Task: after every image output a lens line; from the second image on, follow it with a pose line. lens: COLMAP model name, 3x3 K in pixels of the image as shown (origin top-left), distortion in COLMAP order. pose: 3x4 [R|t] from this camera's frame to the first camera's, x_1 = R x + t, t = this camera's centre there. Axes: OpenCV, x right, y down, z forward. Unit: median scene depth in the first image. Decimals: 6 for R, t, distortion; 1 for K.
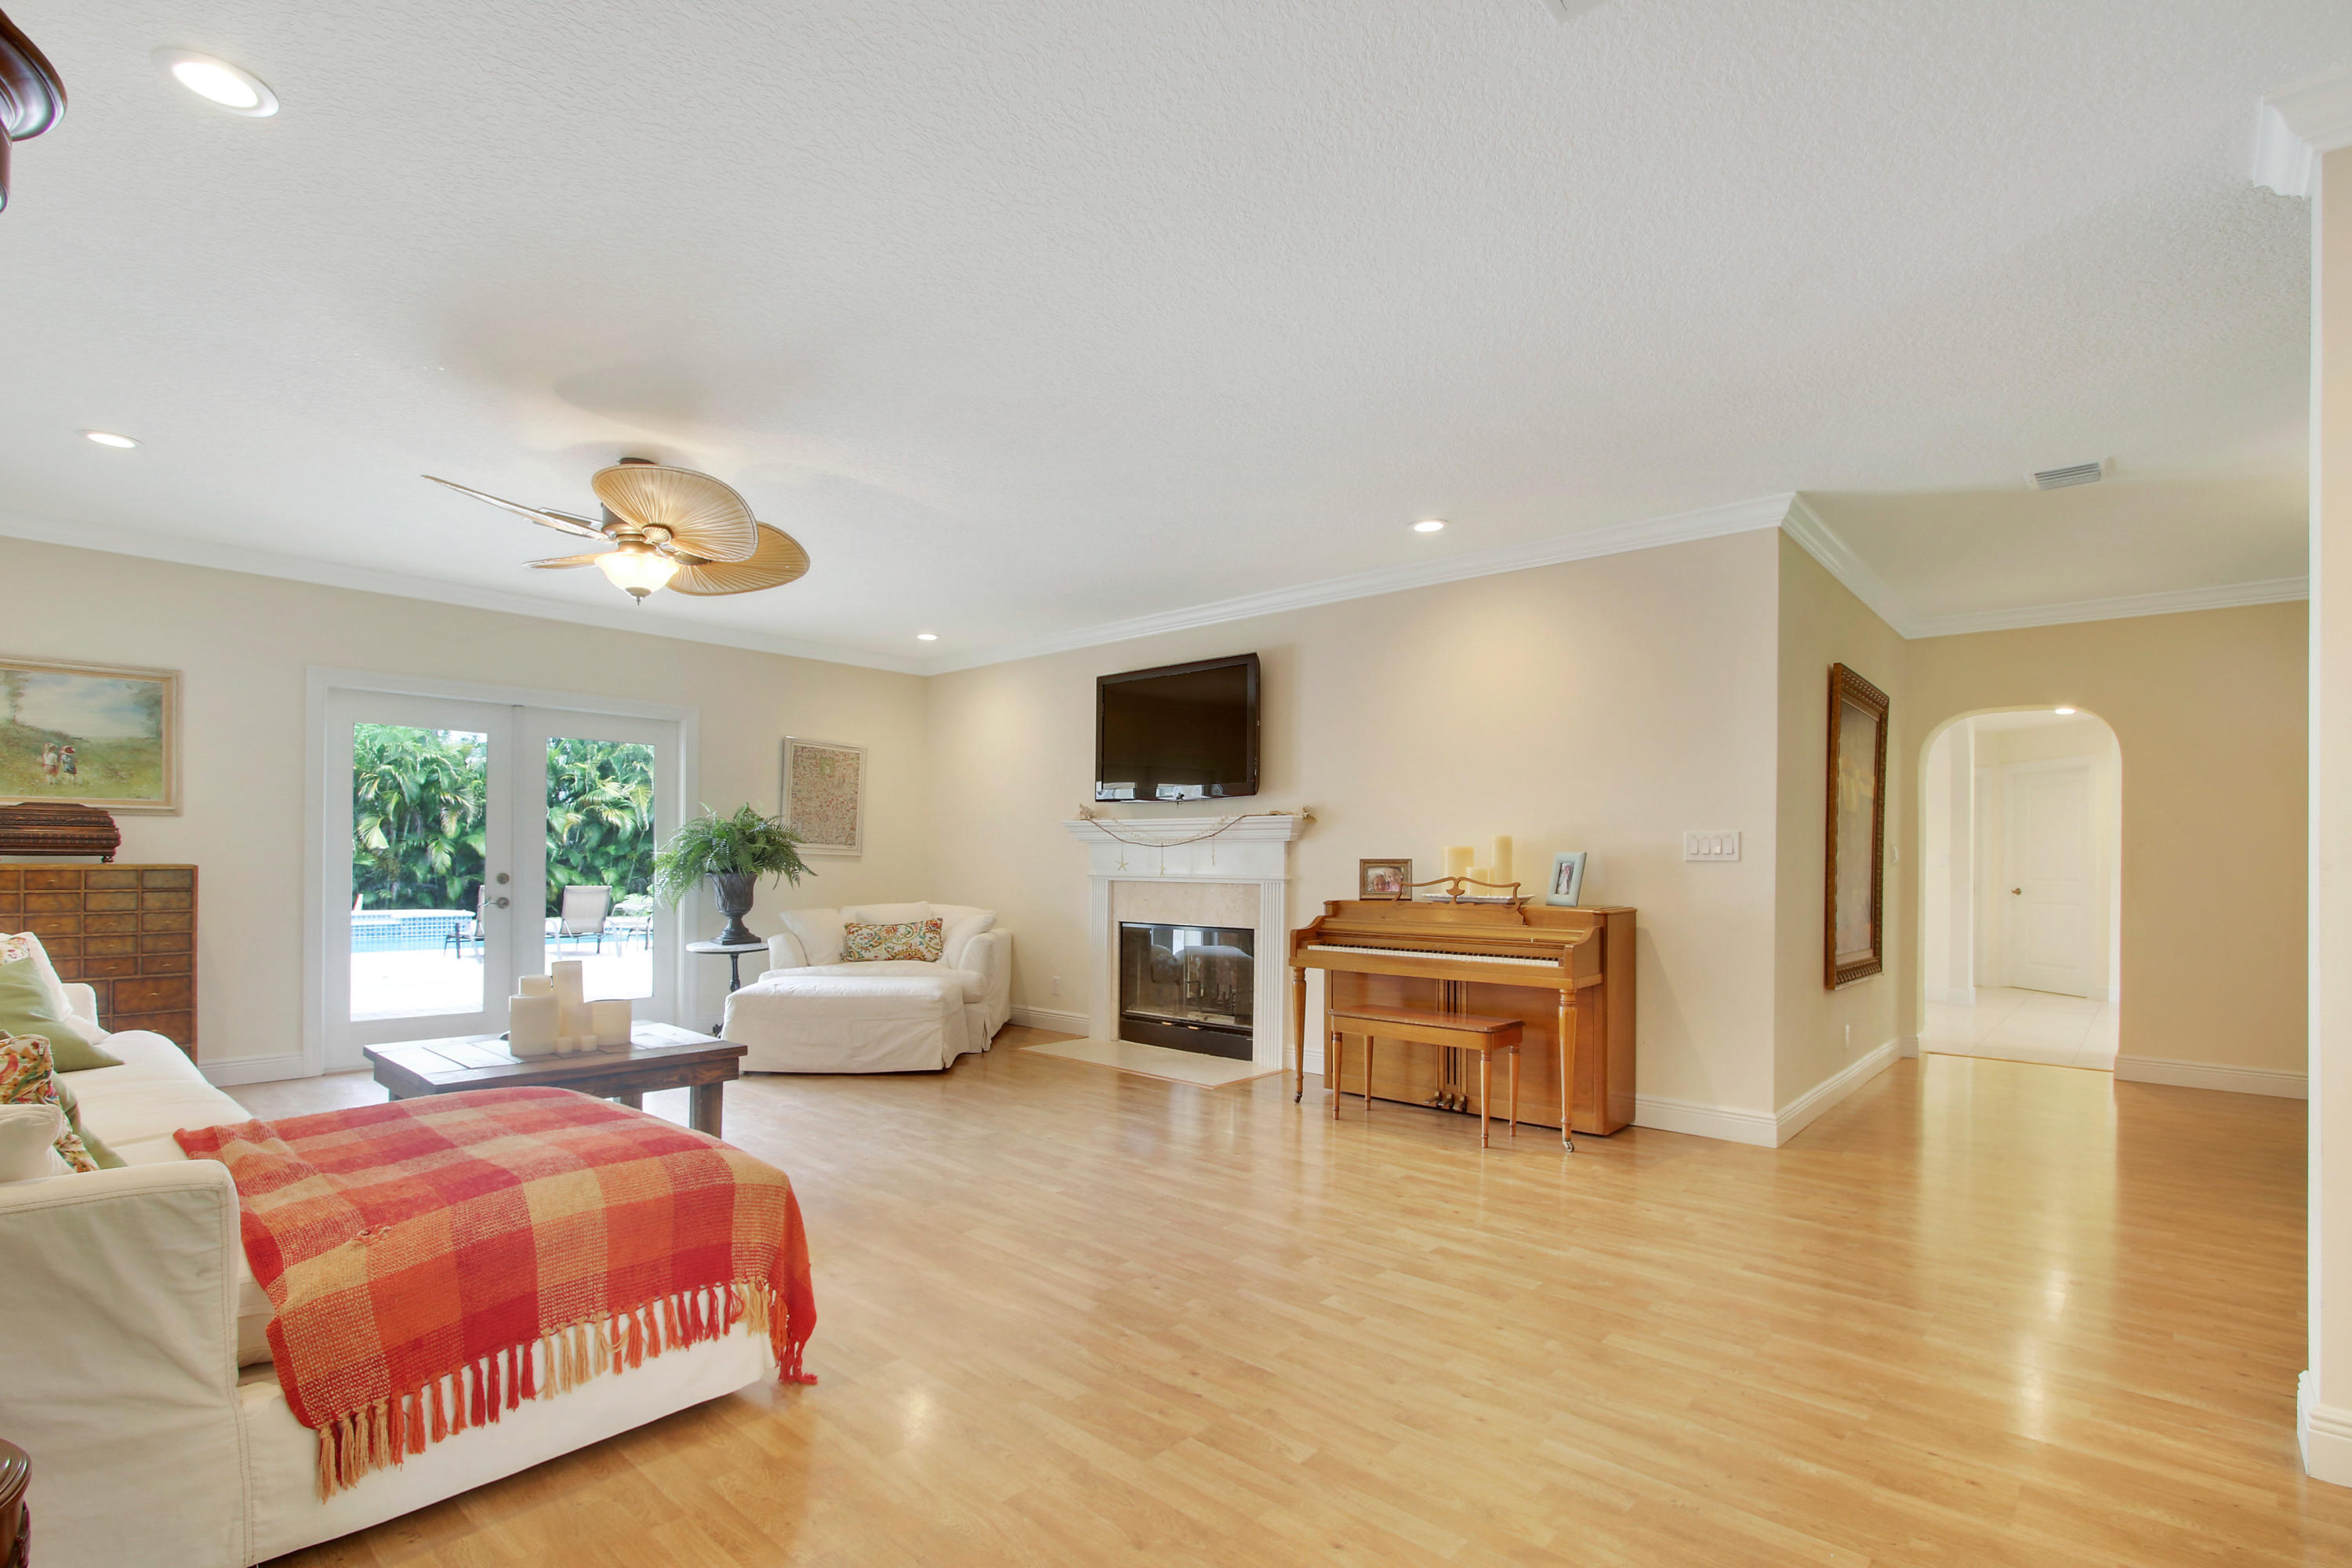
lens RADIAL K [[1142.9, 0, 1167.2], [0, 1142.9, 856.8], [0, 0, 1]] dist [-0.005720, -0.000030]
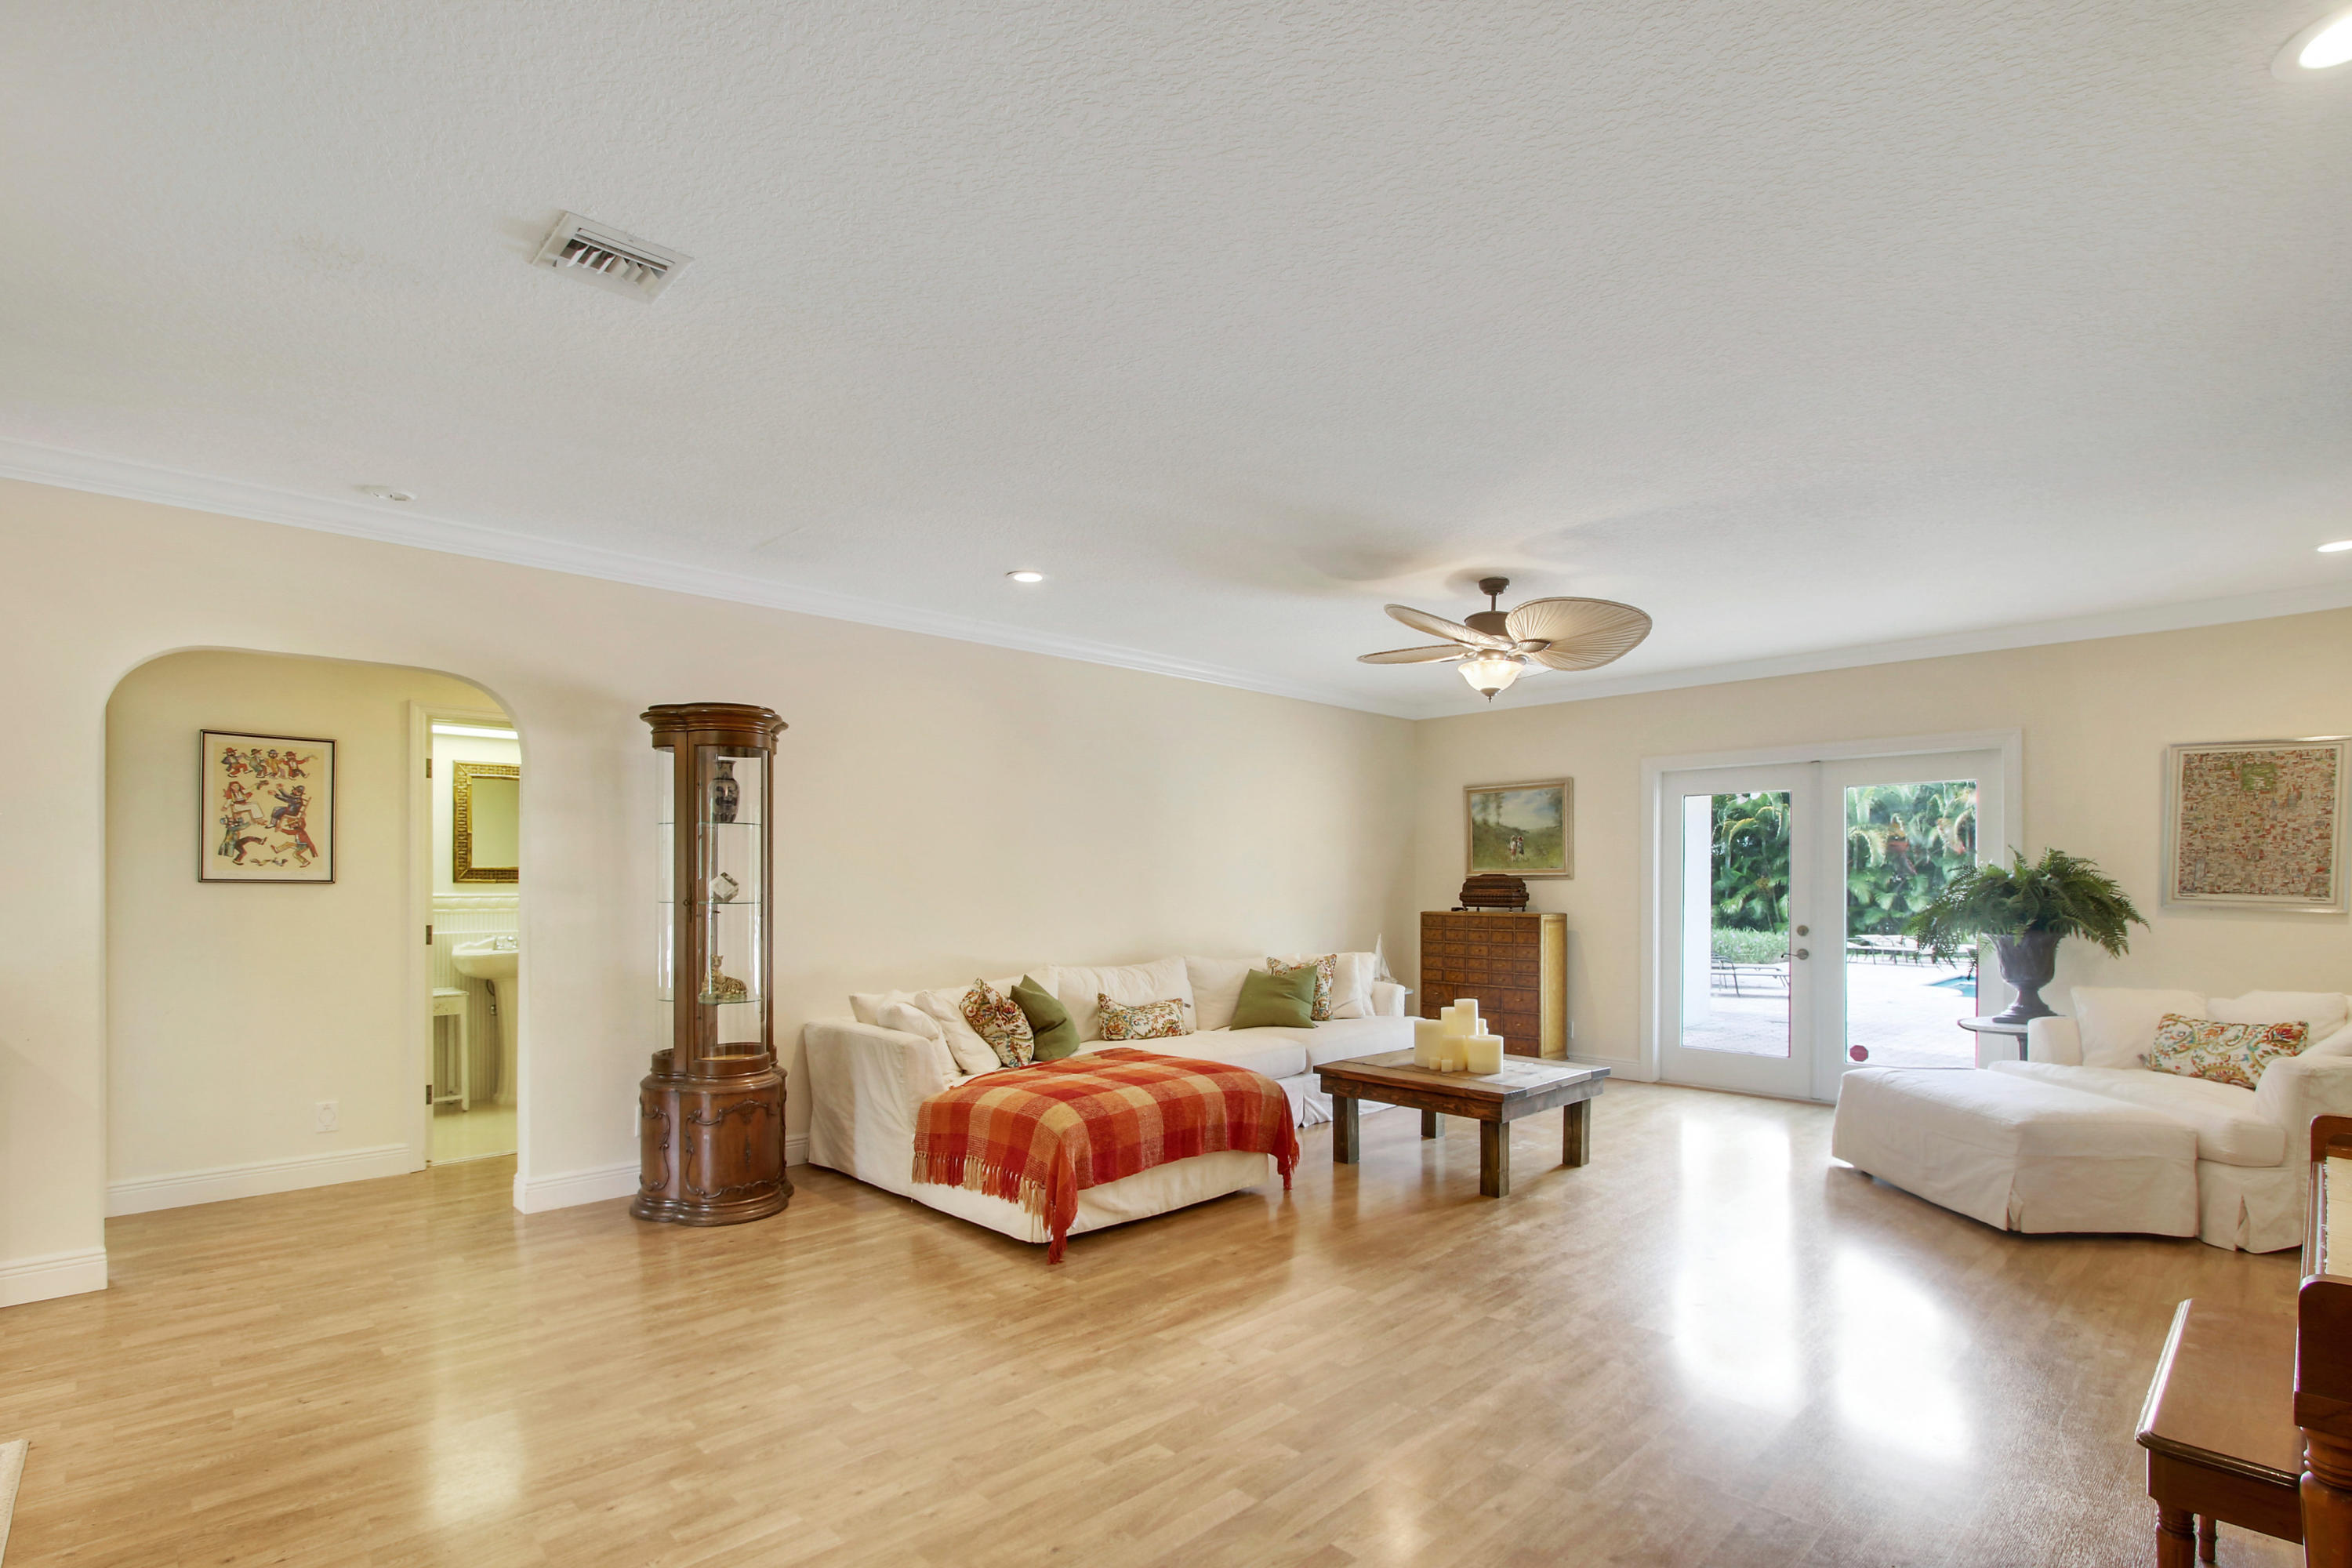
lens RADIAL K [[1142.9, 0, 1198.0], [0, 1142.9, 885.4], [0, 0, 1]] dist [-0.005720, -0.000030]
pose [[-0.084675, -0.004096, -0.996400, 0.607160], [0.003805, 0.999983, -0.004434, -0.023719], [0.996401, -0.004167, -0.084658, 0.662321]]
